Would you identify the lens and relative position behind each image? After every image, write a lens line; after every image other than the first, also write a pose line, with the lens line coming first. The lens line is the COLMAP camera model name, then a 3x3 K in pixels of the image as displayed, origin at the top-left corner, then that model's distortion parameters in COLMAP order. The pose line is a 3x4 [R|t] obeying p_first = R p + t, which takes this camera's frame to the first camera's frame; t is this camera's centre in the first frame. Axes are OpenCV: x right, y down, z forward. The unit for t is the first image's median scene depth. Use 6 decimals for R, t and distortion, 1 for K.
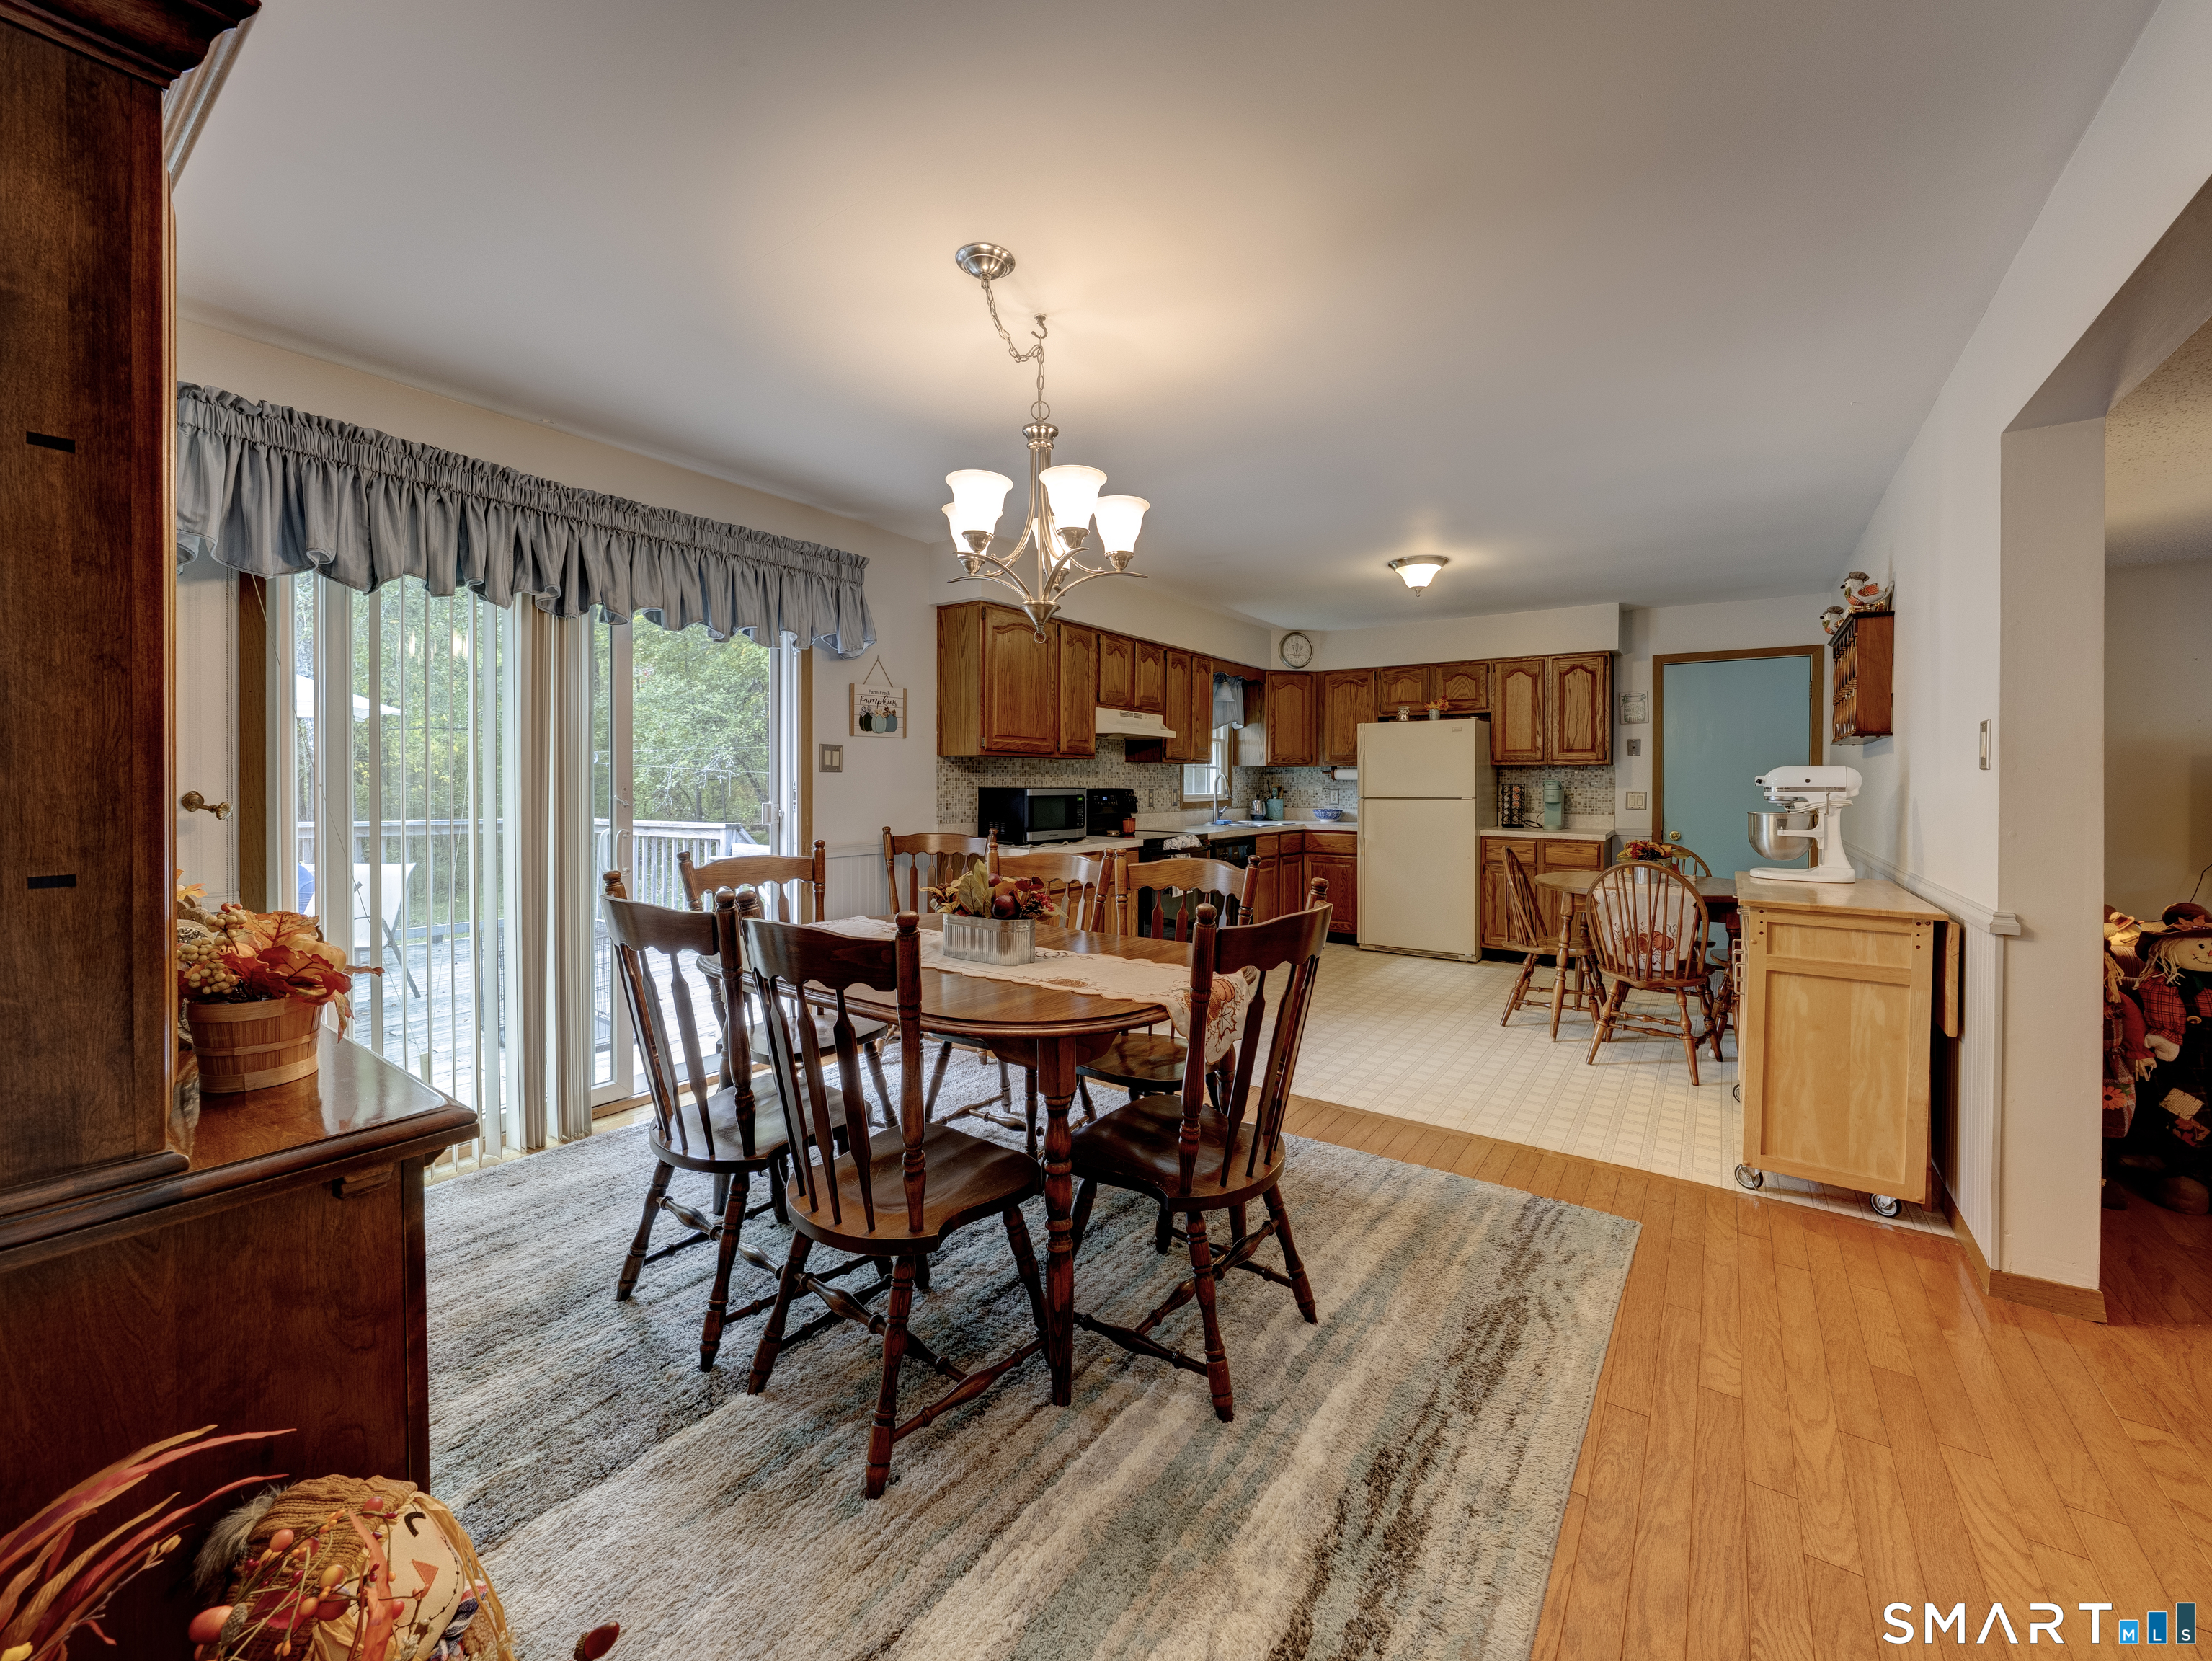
lens RADIAL K [[871.0, 0, 1151.5], [0, 871.0, 788.2], [0, 0, 1]] dist [-0.006646, 0.000457]
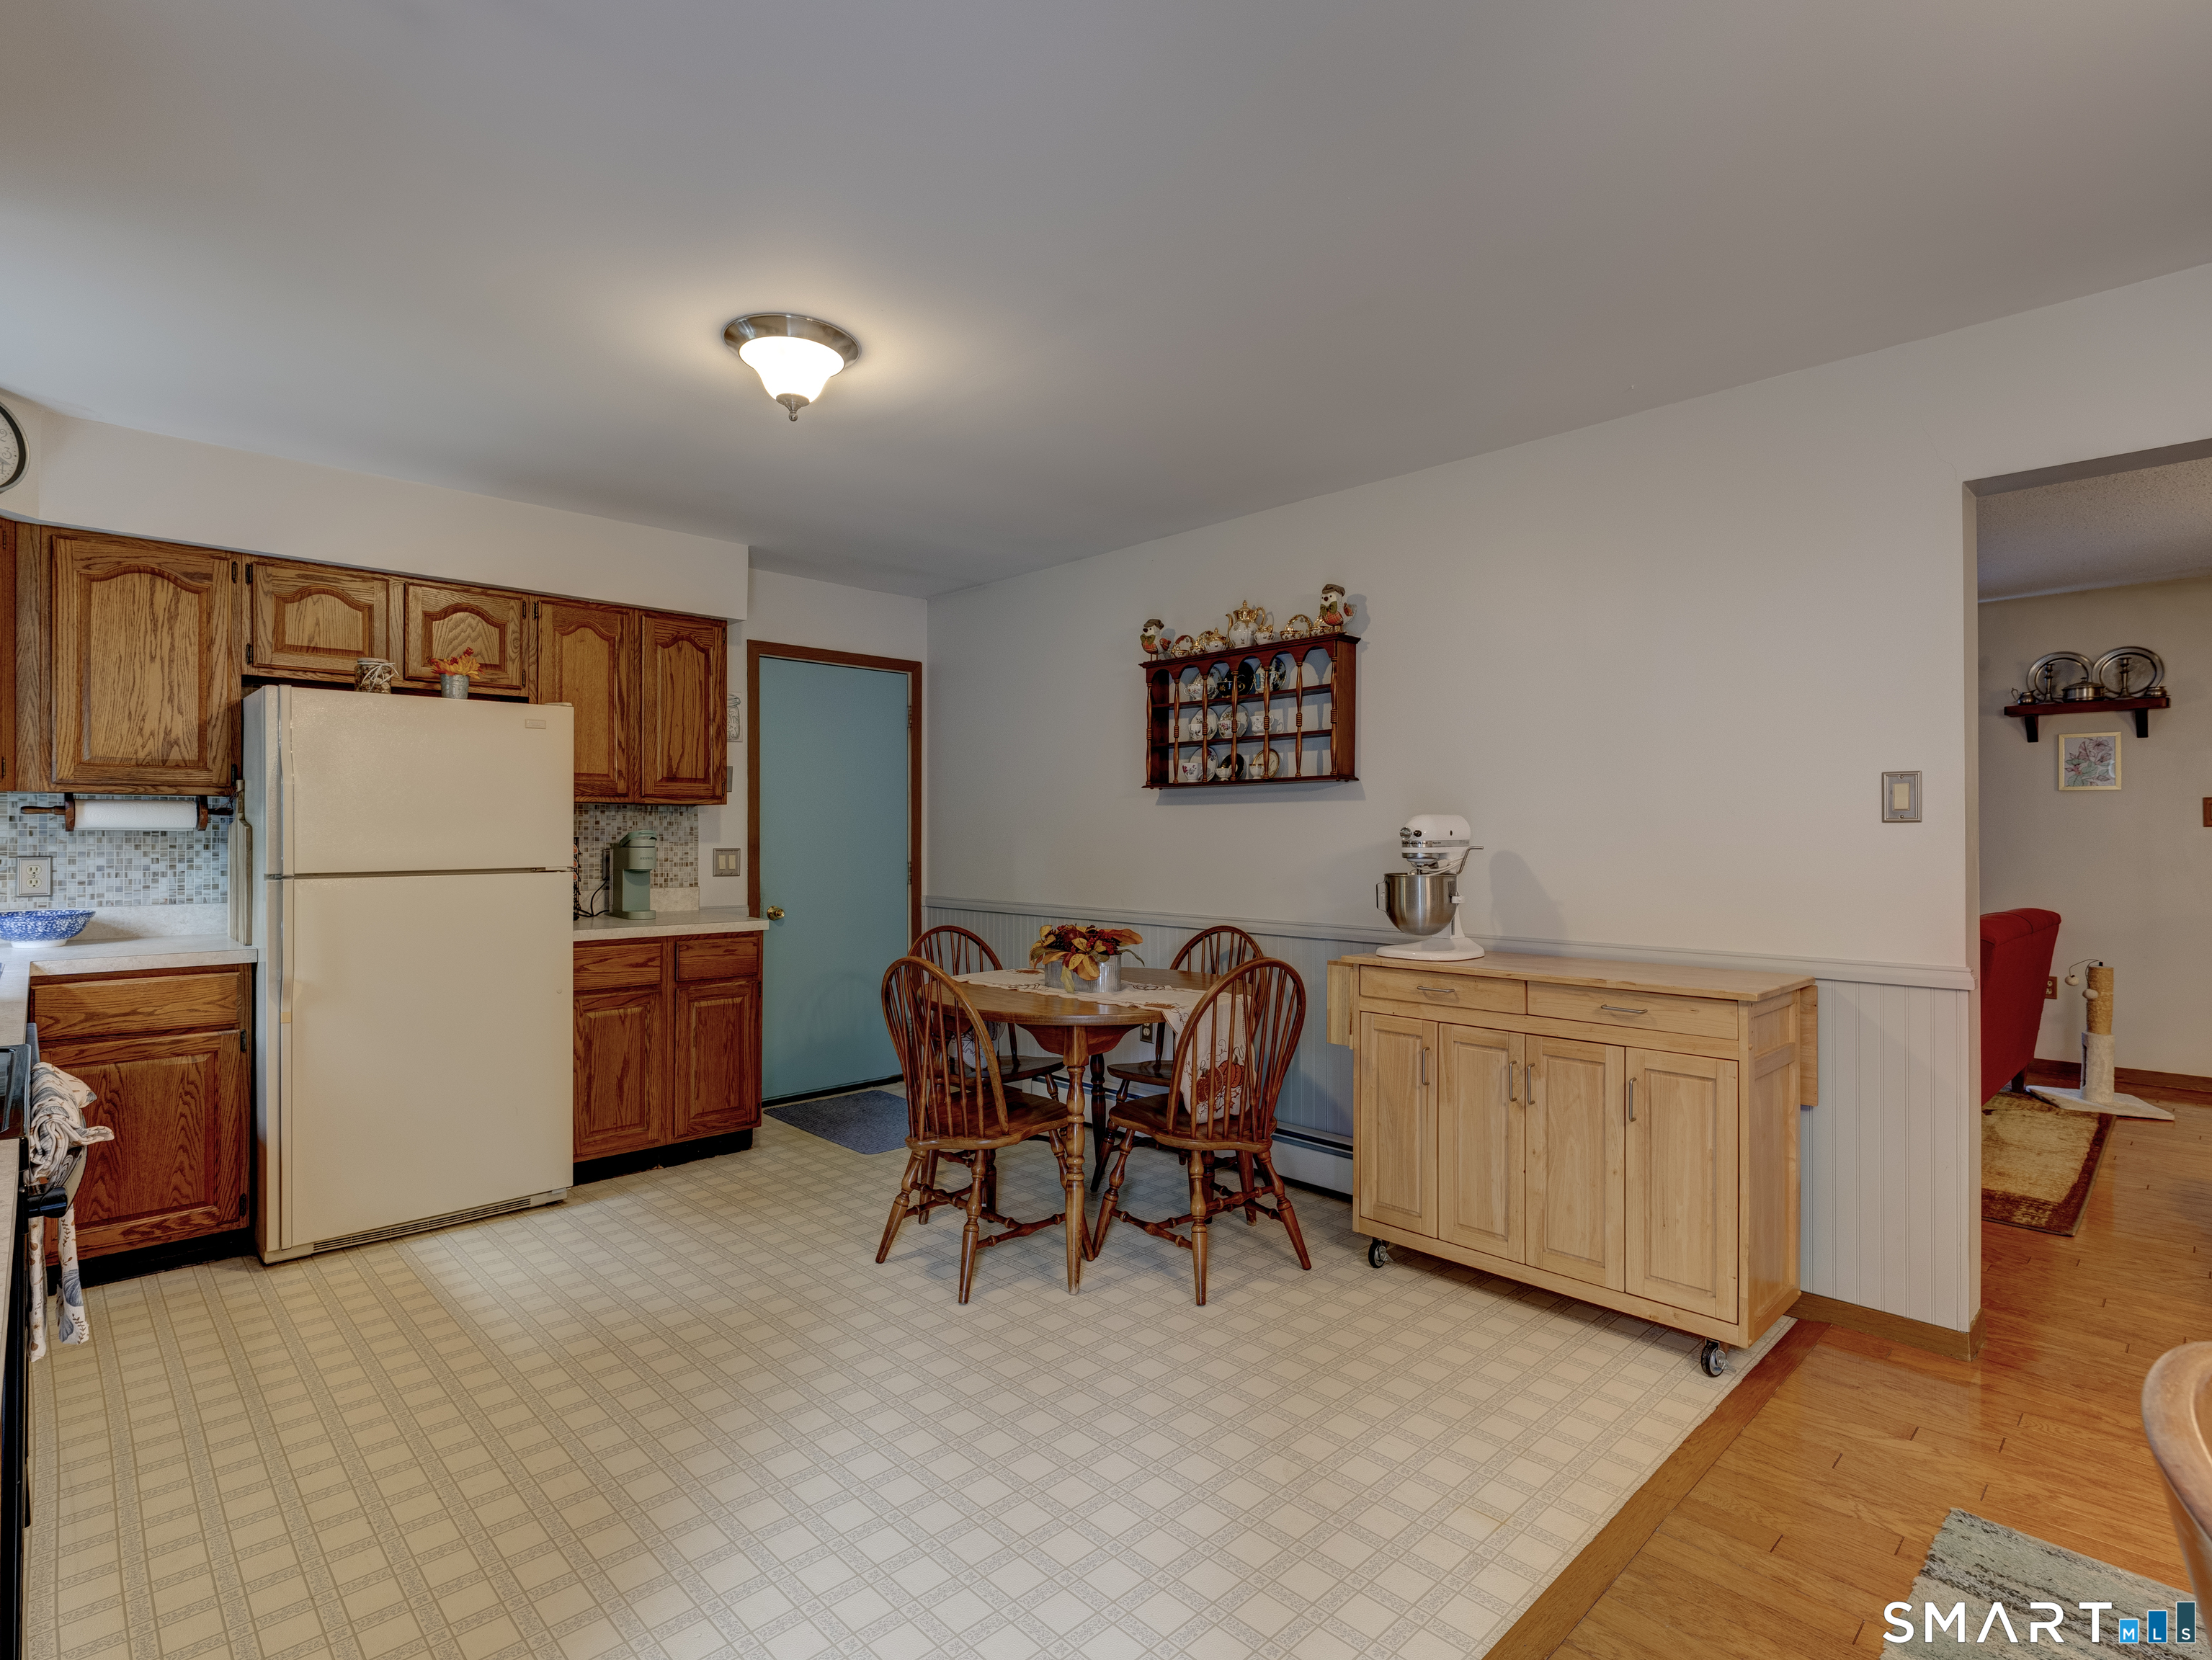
lens RADIAL K [[1085.6, 0, 1092.9], [0, 1085.6, 829.7], [0, 0, 1]] dist [-0.004151, 0.001912]
pose [[0.241621, -0.000878, 0.970370, -0.146771], [0.008147, 0.999966, -0.001123, -0.006568], [-0.970336, 0.008177, 0.241620, 0.545363]]
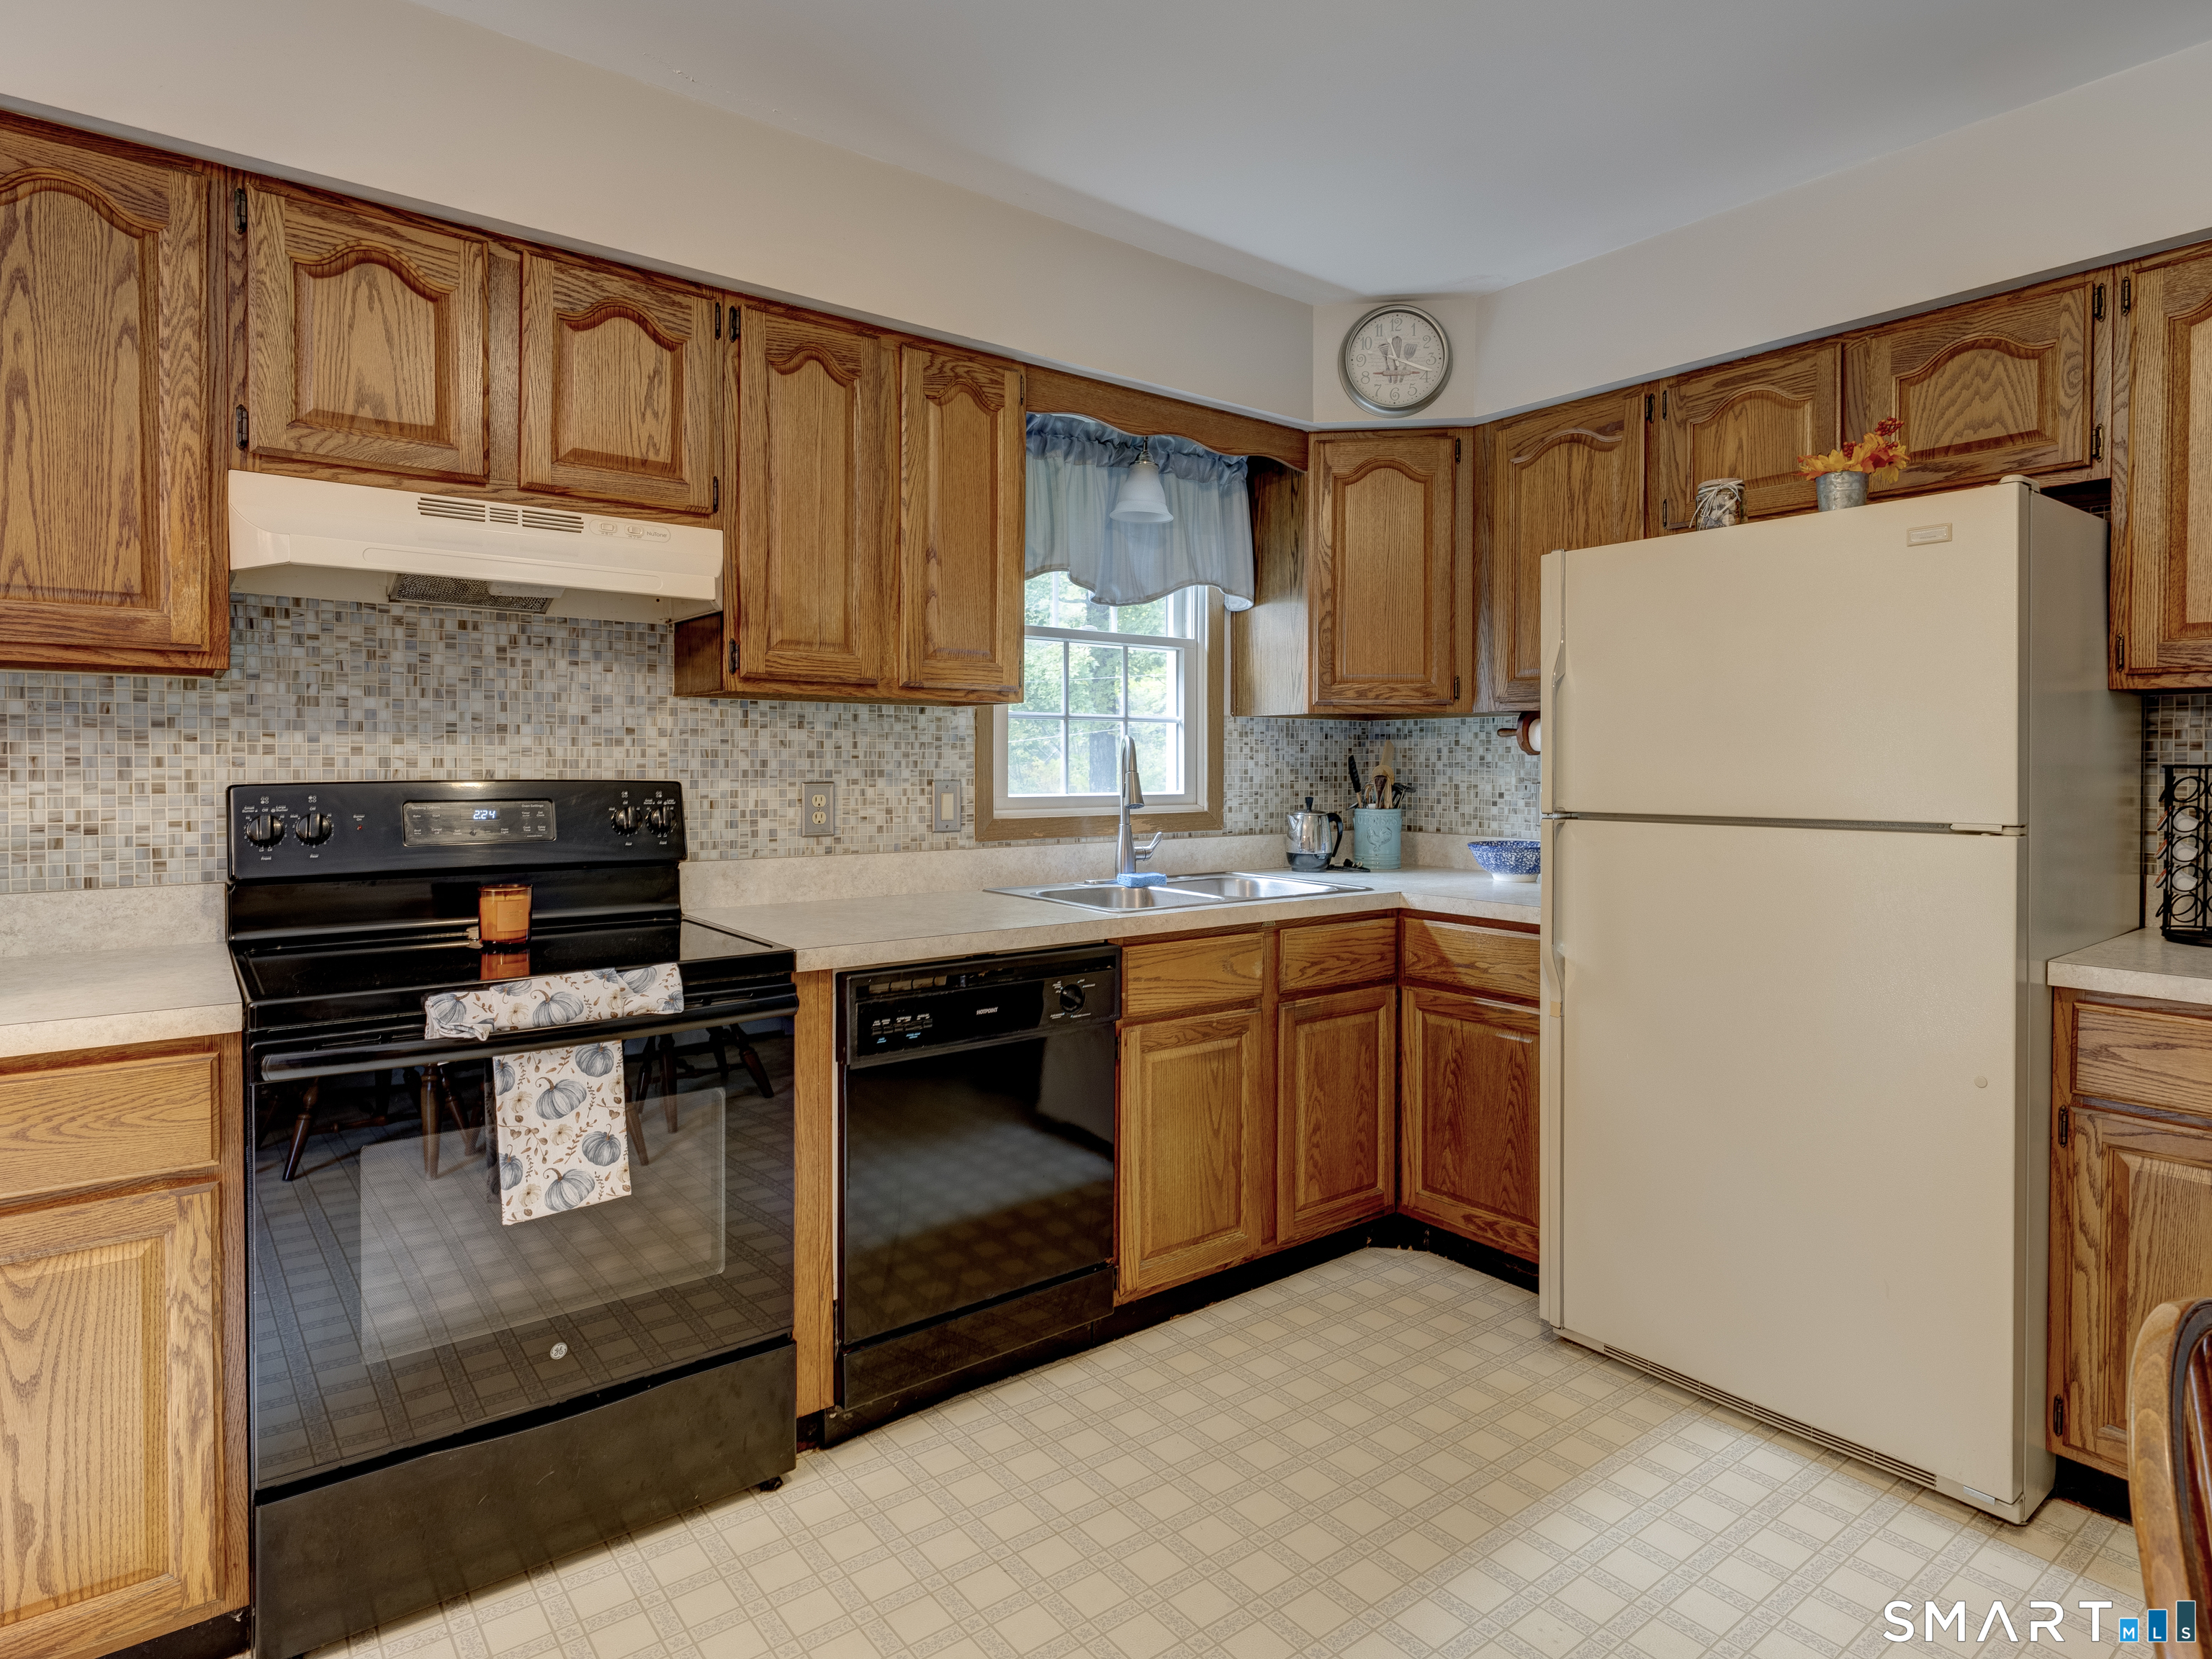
lens RADIAL K [[1207.7, 0, 1111.8], [0, 1207.7, 779.5], [0, 0, 1]] dist [-0.003479, 0.001280]
pose [[0.942809, 0.003809, -0.333312, 0.243458], [-0.001884, 0.999980, 0.006098, -0.002647], [0.333328, -0.005121, 0.942797, 0.598171]]
